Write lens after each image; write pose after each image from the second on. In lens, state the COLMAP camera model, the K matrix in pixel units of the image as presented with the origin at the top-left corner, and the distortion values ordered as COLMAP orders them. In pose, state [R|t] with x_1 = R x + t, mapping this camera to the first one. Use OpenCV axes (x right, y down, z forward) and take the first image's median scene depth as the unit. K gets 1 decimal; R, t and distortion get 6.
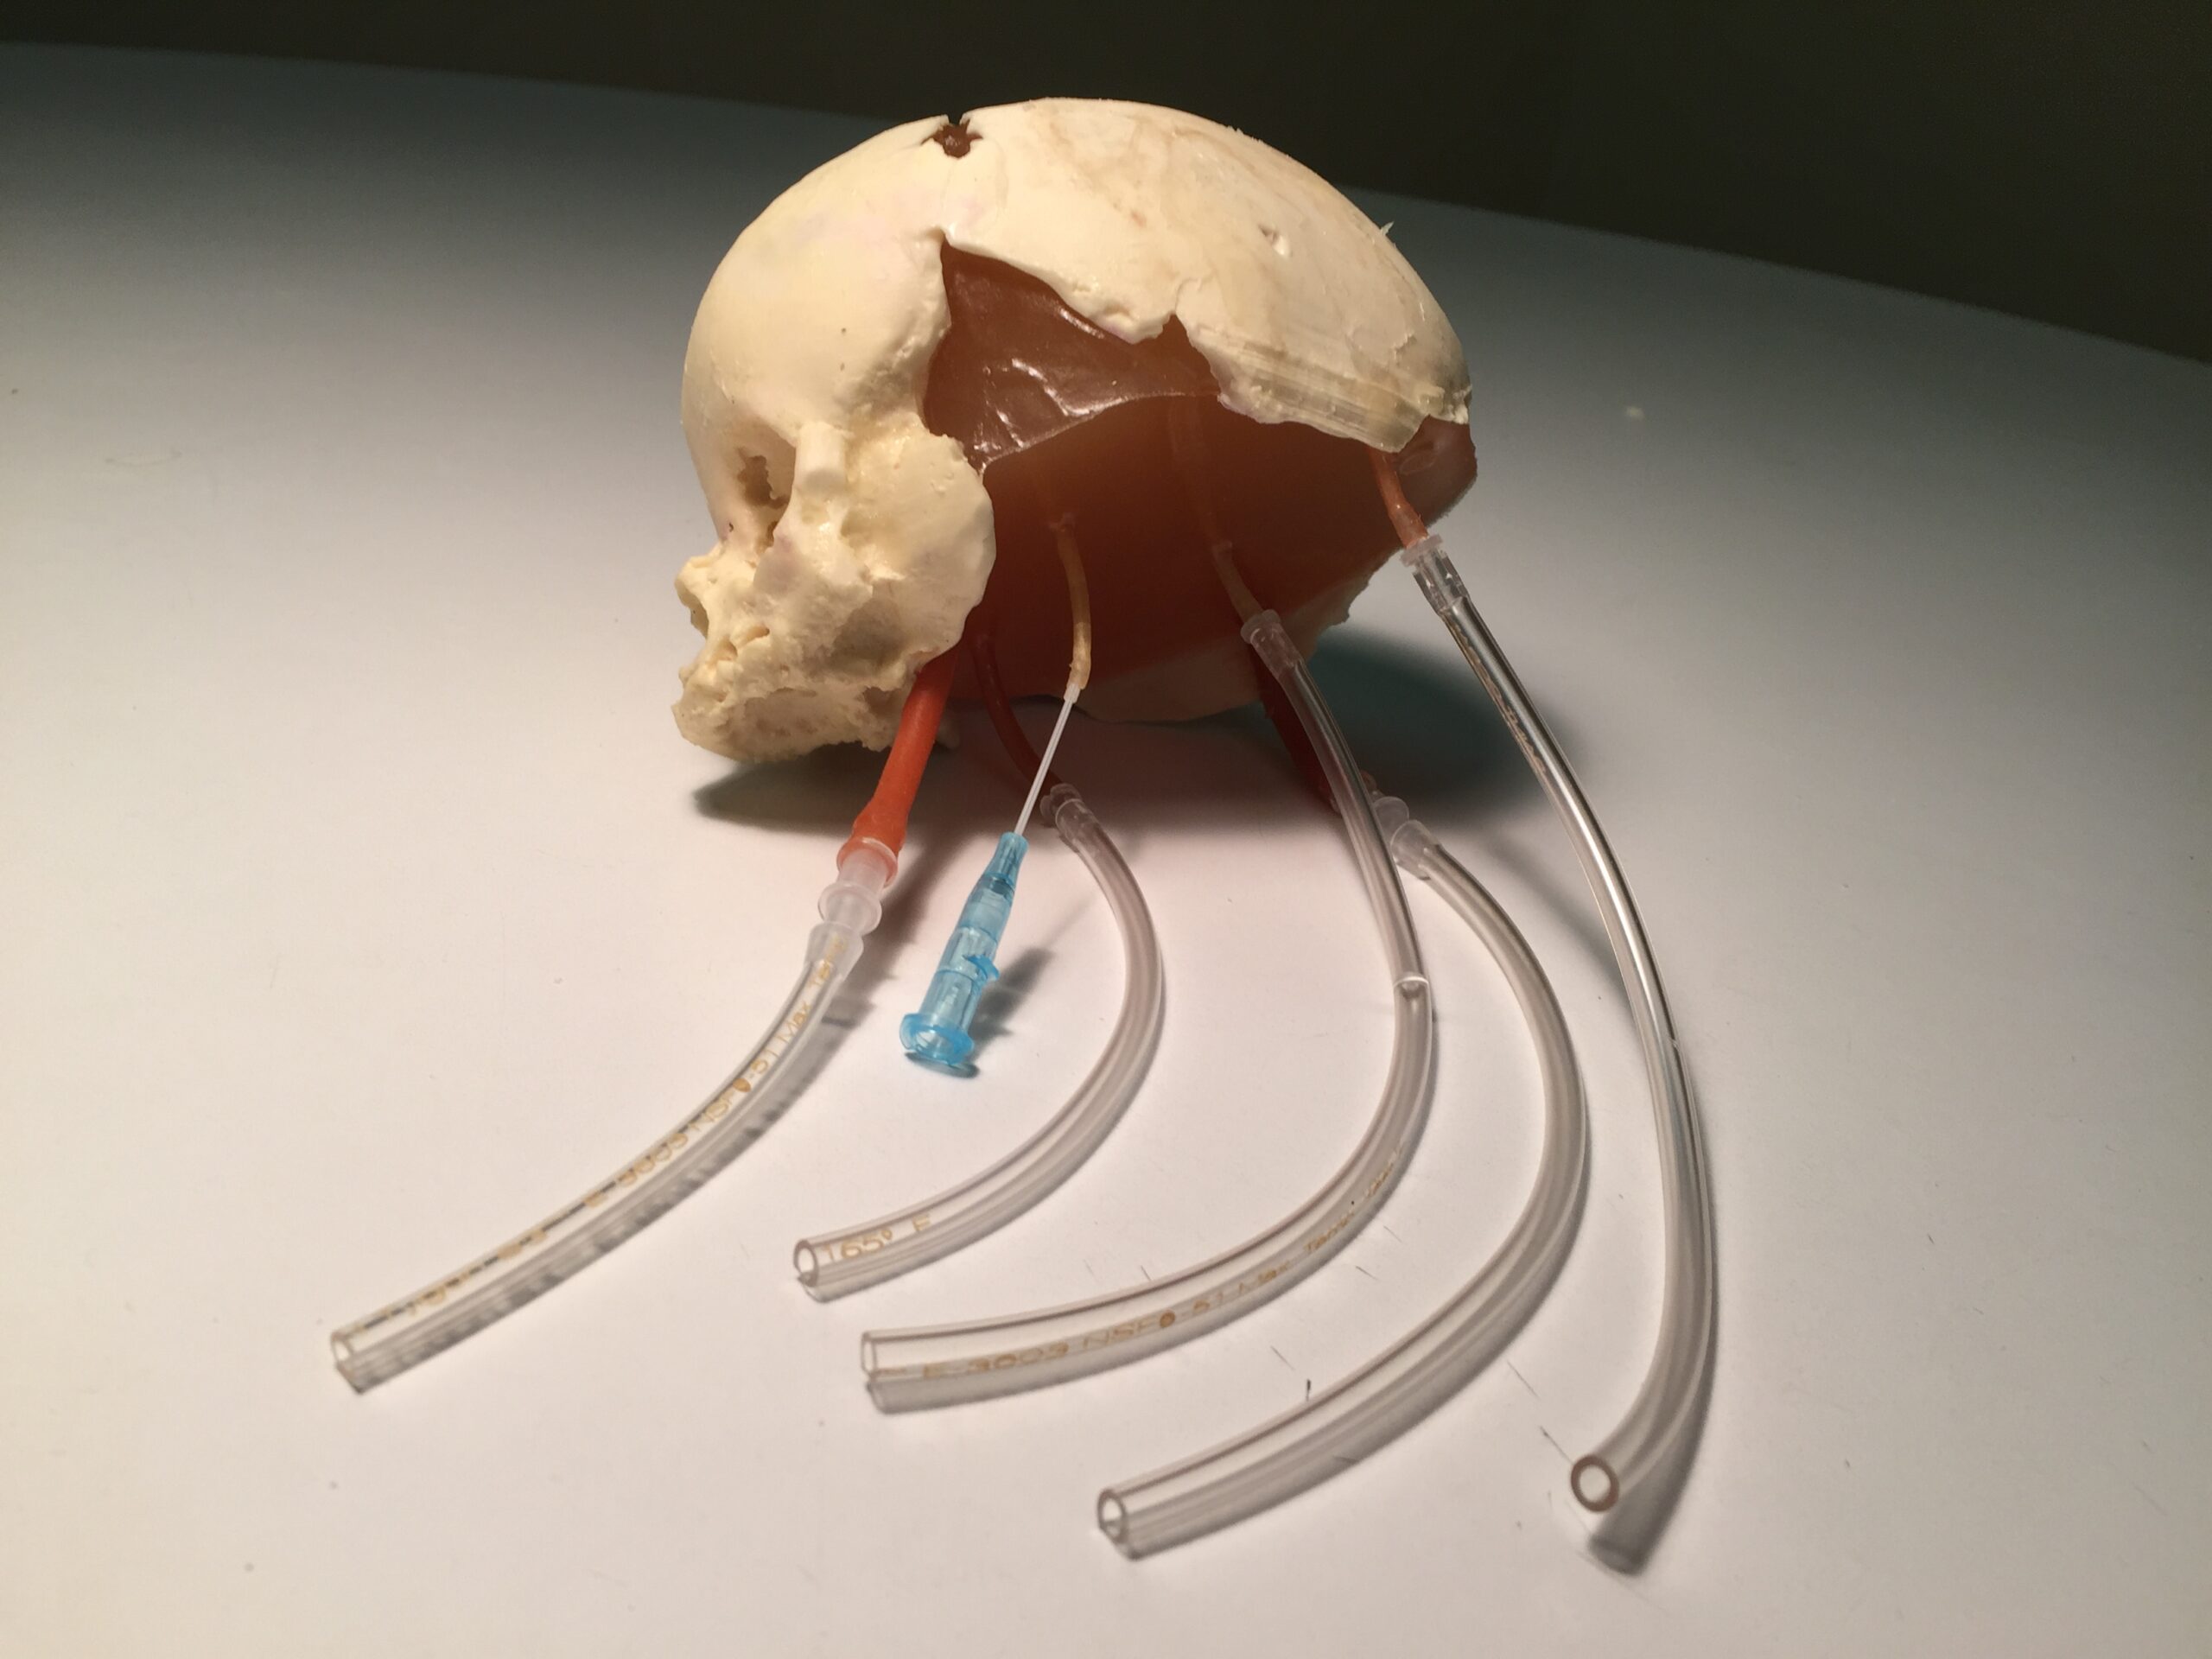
lens RADIAL K [[1839.2, 0, 1106.0], [0, 1839.2, 829.5], [0, 0, 1]] dist [0.008813, 0.003260]
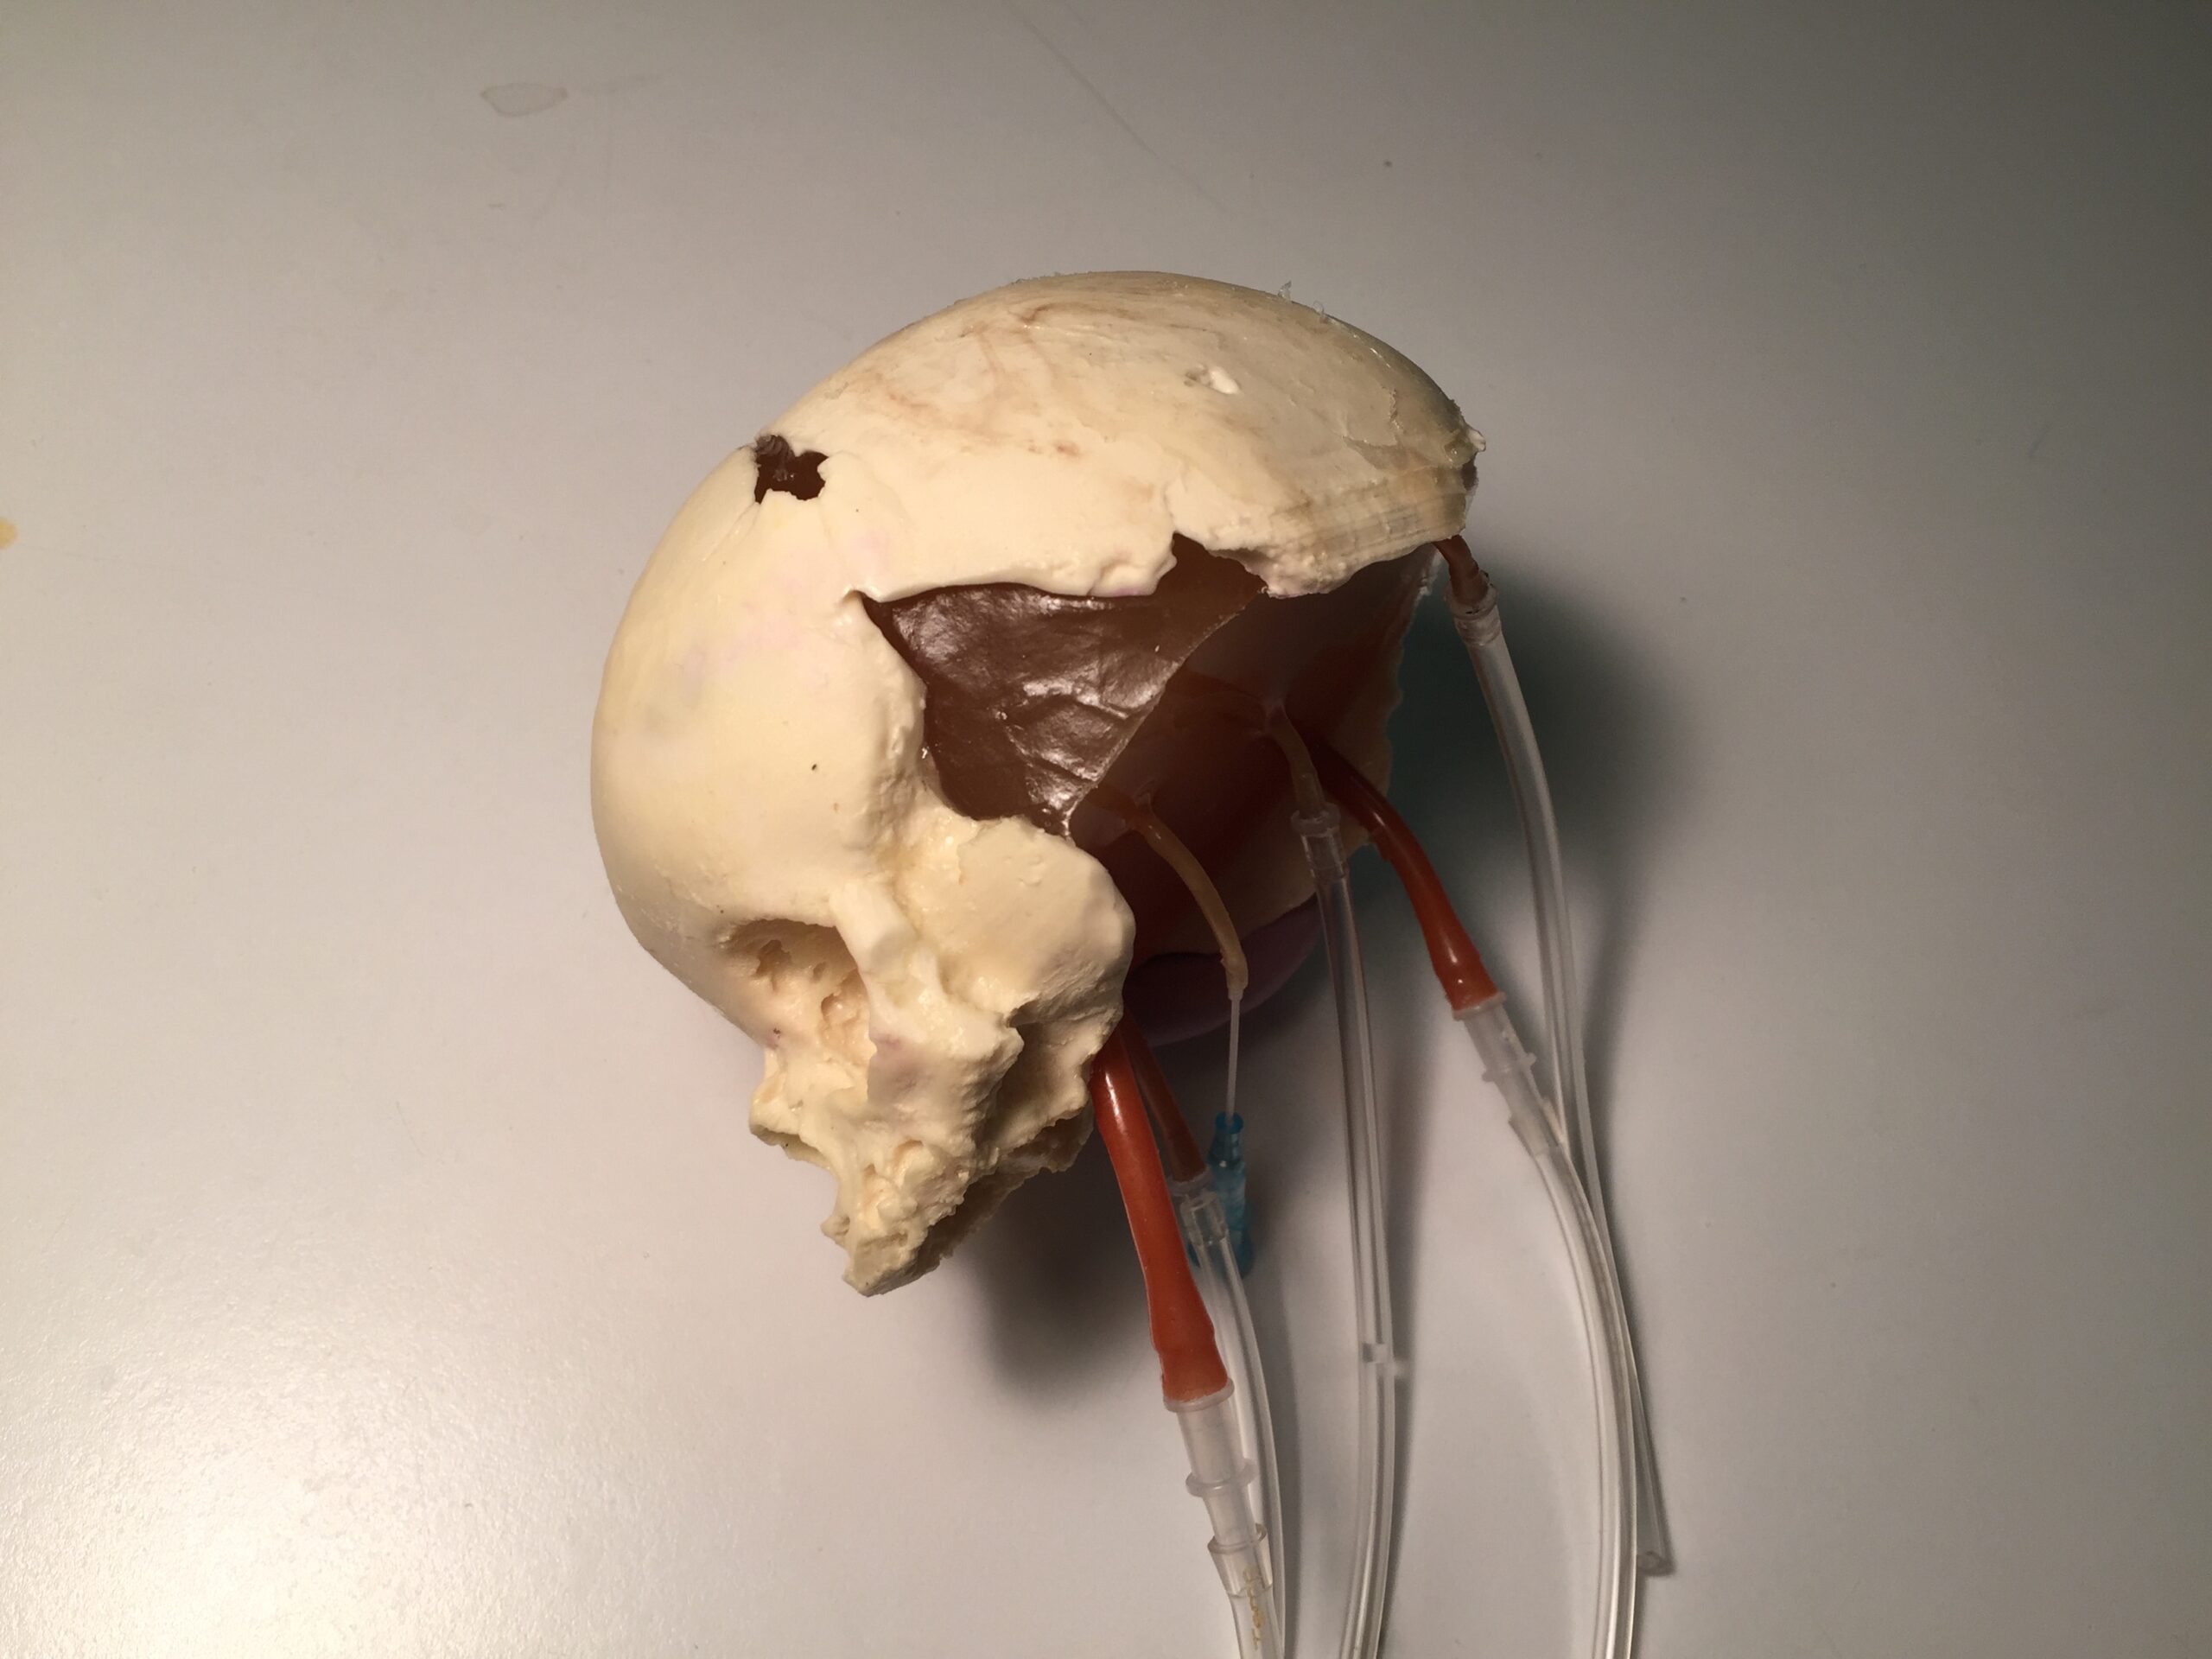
lens RADIAL K [[1839.2, 0, 1106.0], [0, 1839.2, 829.5], [0, 0, 1]] dist [0.008813, 0.003260]
pose [[0.849818, -0.520017, 0.085972, -0.117810], [0.519198, 0.854001, 0.033396, -0.210084], [-0.090787, 0.016256, 0.995738, 0.225245]]
